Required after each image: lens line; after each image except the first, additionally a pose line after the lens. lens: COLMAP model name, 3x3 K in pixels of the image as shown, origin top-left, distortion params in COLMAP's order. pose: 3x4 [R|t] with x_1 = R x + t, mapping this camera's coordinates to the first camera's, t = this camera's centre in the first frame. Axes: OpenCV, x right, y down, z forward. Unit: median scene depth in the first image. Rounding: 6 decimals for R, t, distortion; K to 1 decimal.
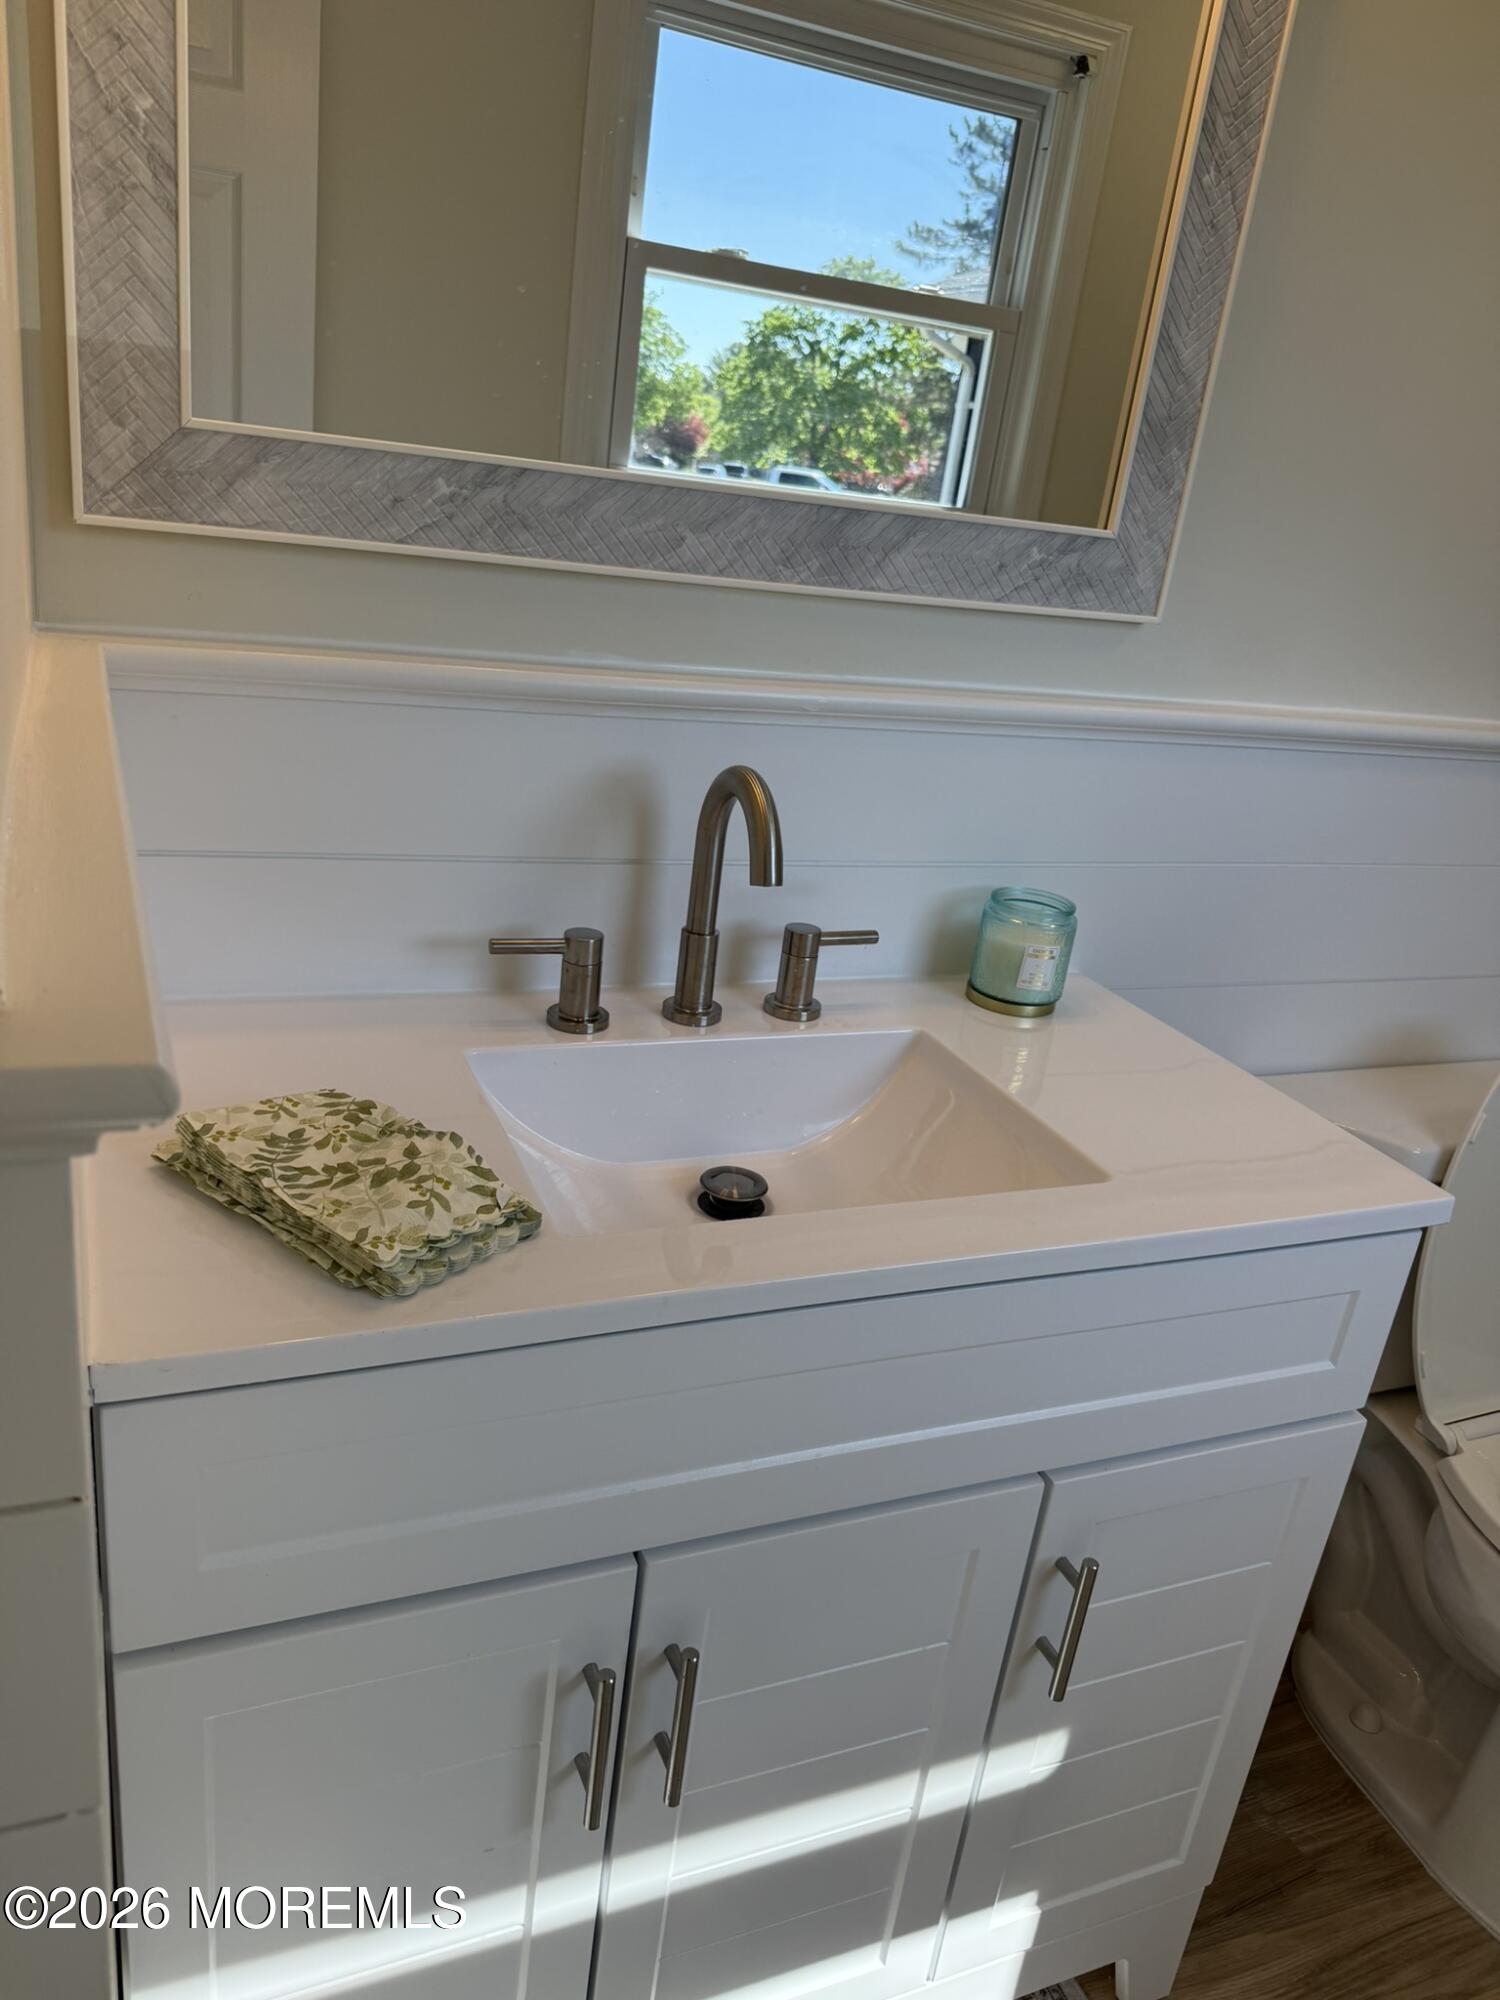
lens RADIAL K [[1413.4, 0, 748.5], [0, 1413.4, 1019.2], [0, 0, 1]] dist [-0.005581, -0.002722]
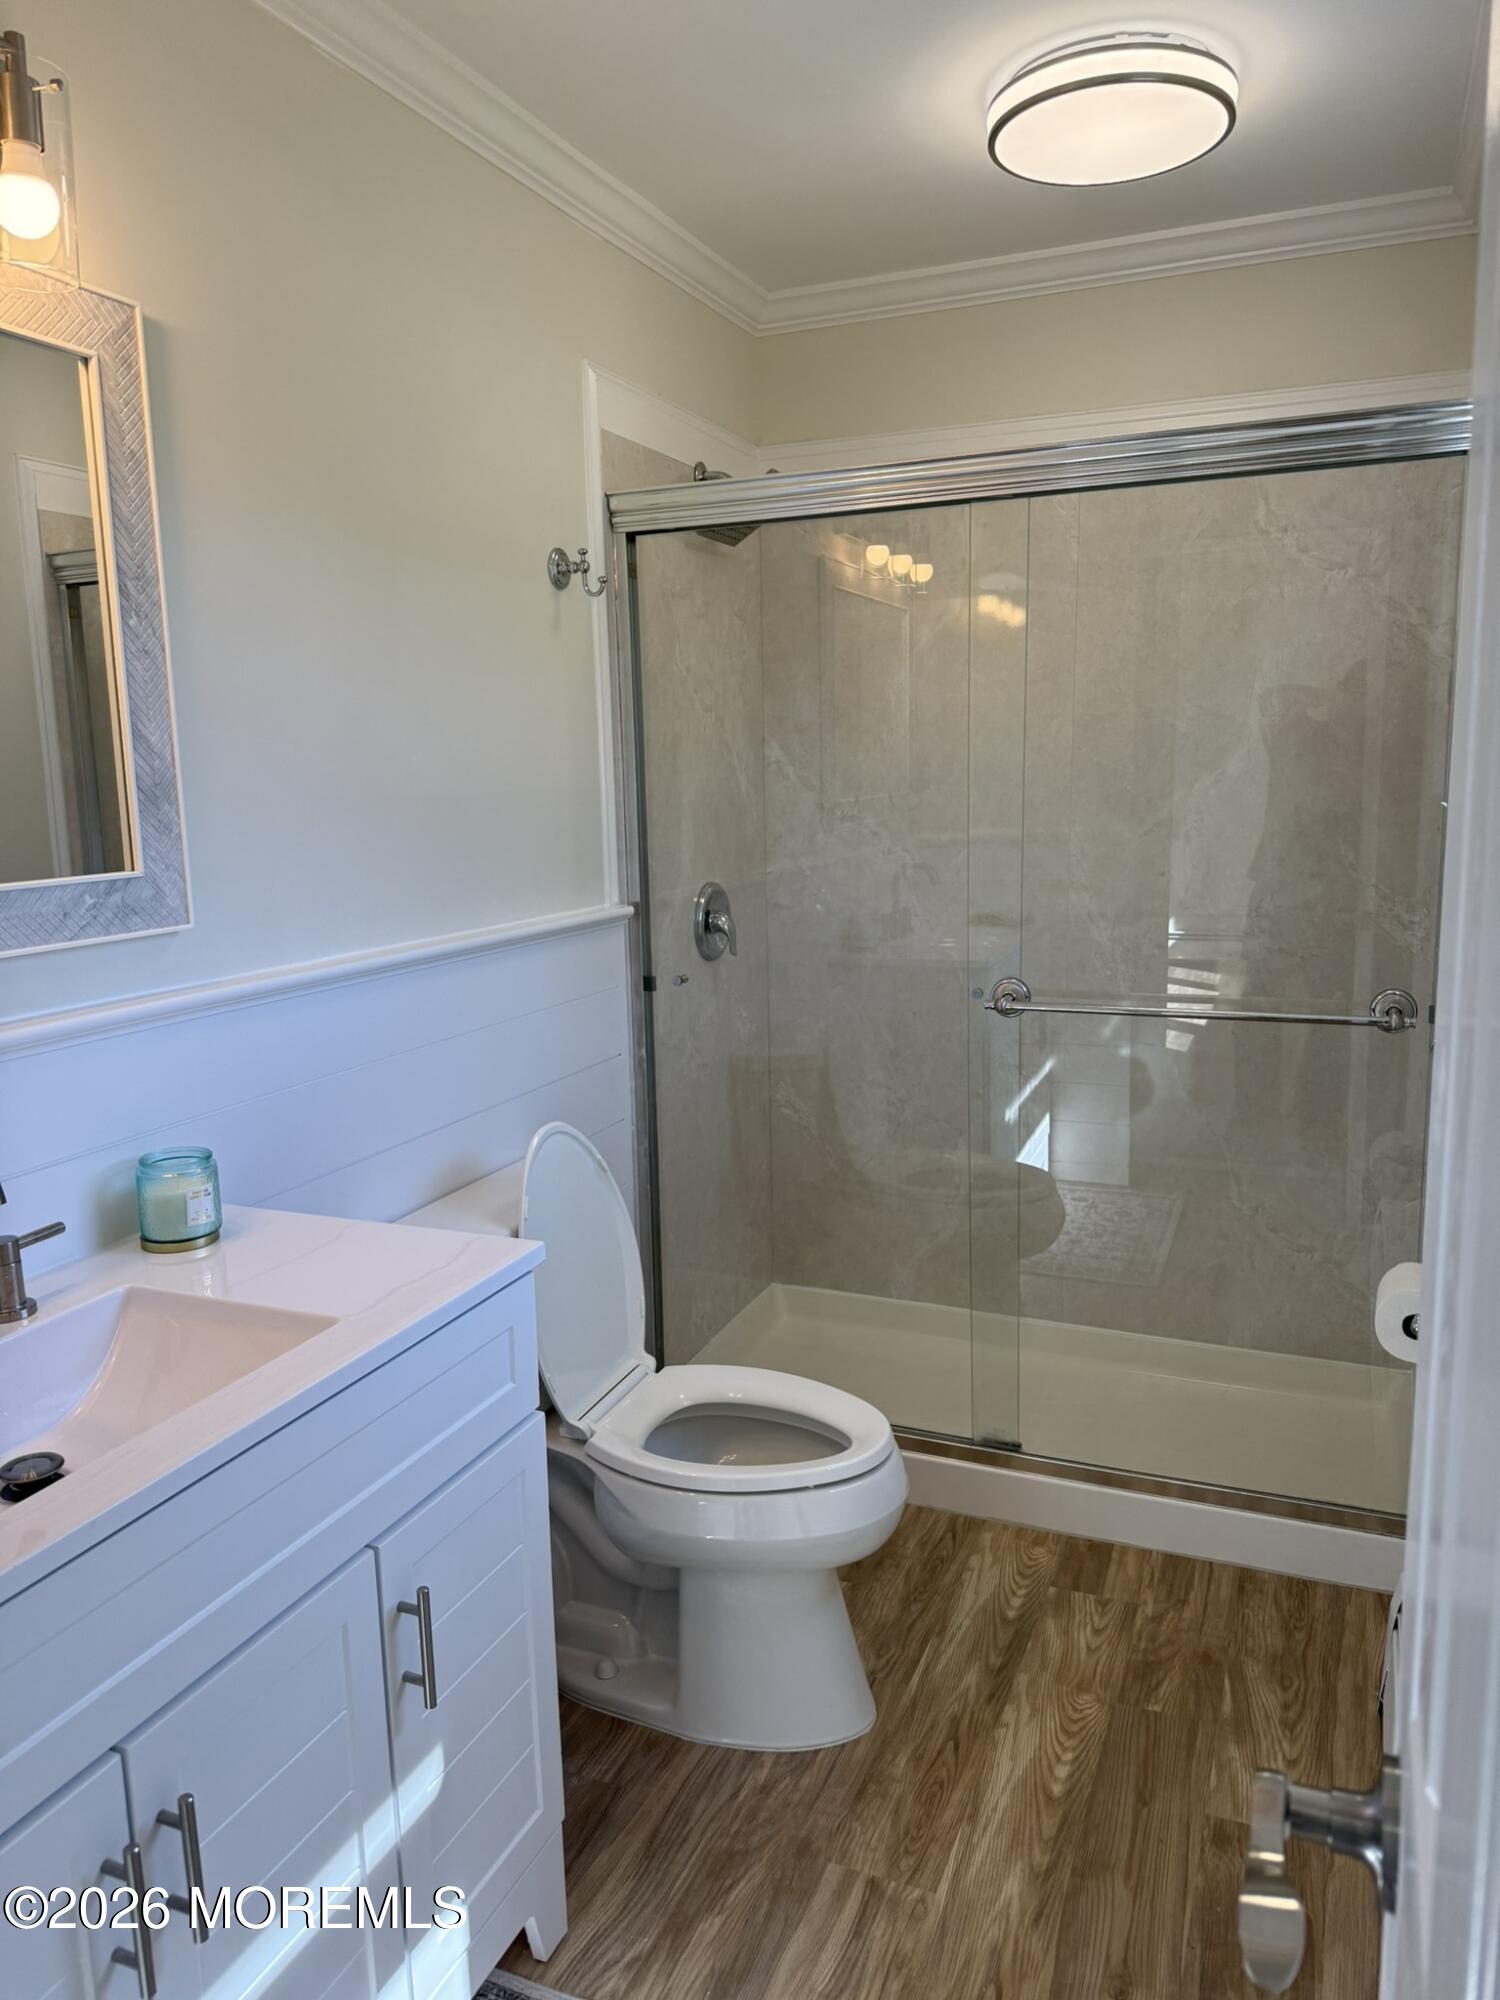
lens RADIAL K [[1413.4, 0, 748.5], [0, 1413.4, 1019.2], [0, 0, 1]] dist [-0.005581, -0.002722]
pose [[0.709250, -0.253518, 0.657794, -0.232807], [0.353530, 0.935193, -0.020756, 0.007040], [-0.609903, 0.247271, 0.752912, -0.284976]]
